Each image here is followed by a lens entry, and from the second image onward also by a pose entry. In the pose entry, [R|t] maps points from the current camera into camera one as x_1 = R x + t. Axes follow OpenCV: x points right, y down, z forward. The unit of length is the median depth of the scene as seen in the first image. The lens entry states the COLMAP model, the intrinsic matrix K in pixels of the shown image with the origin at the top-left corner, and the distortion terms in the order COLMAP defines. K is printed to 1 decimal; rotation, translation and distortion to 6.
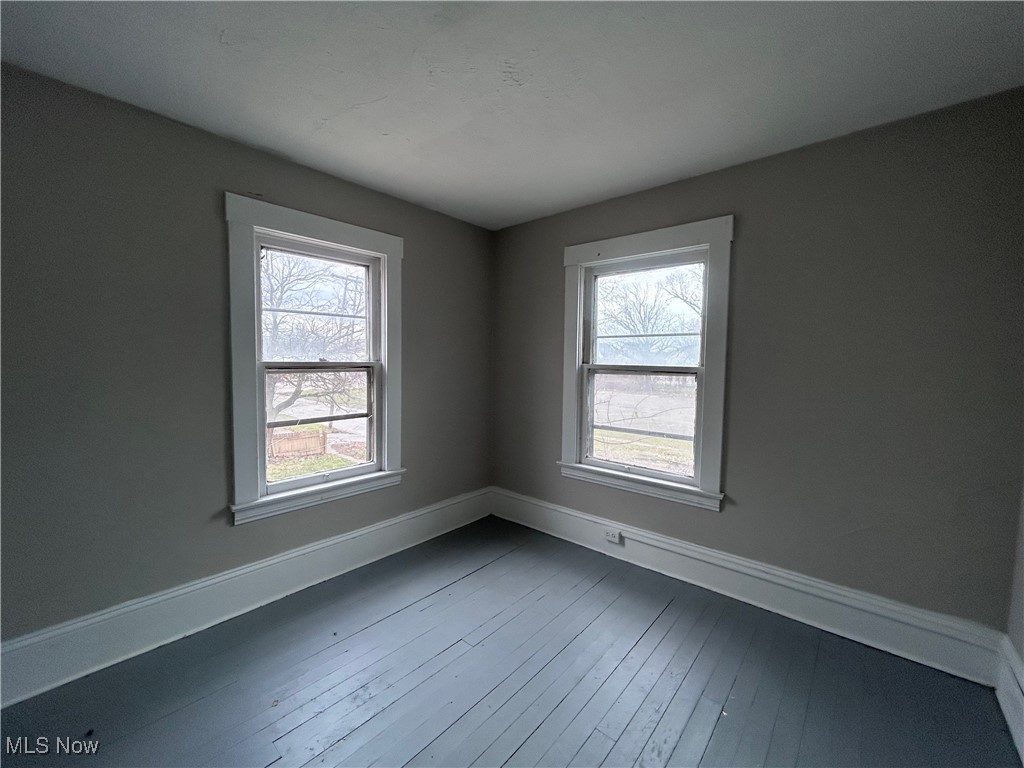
lens RADIAL K [[438.5, 0, 512.0], [0, 438.5, 384.0], [0, 0, 1]] dist [0.000240, -0.000198]
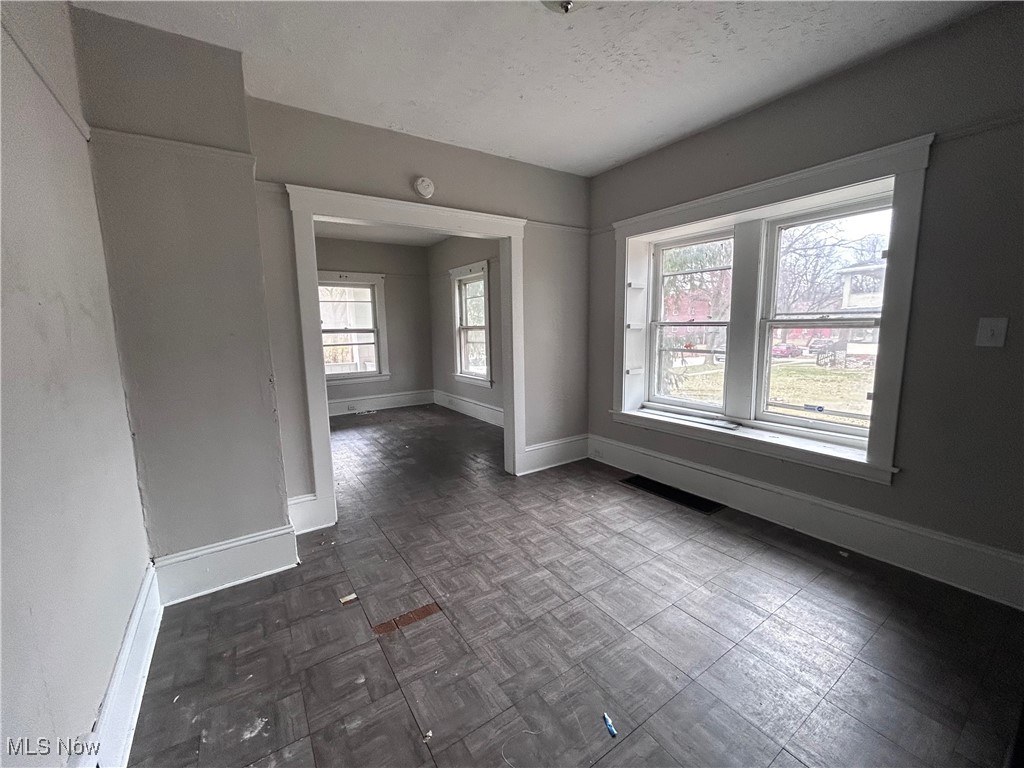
lens RADIAL K [[413.4, 0, 512.0], [0, 413.4, 384.0], [0, 0, 1]] dist [-0.000824, -0.000246]
pose [[0.956400, 0.010904, -0.291857, 1.116414], [0.016727, 0.995618, 0.092009, 0.061172], [0.291581, -0.092879, 0.952026, -0.966768]]
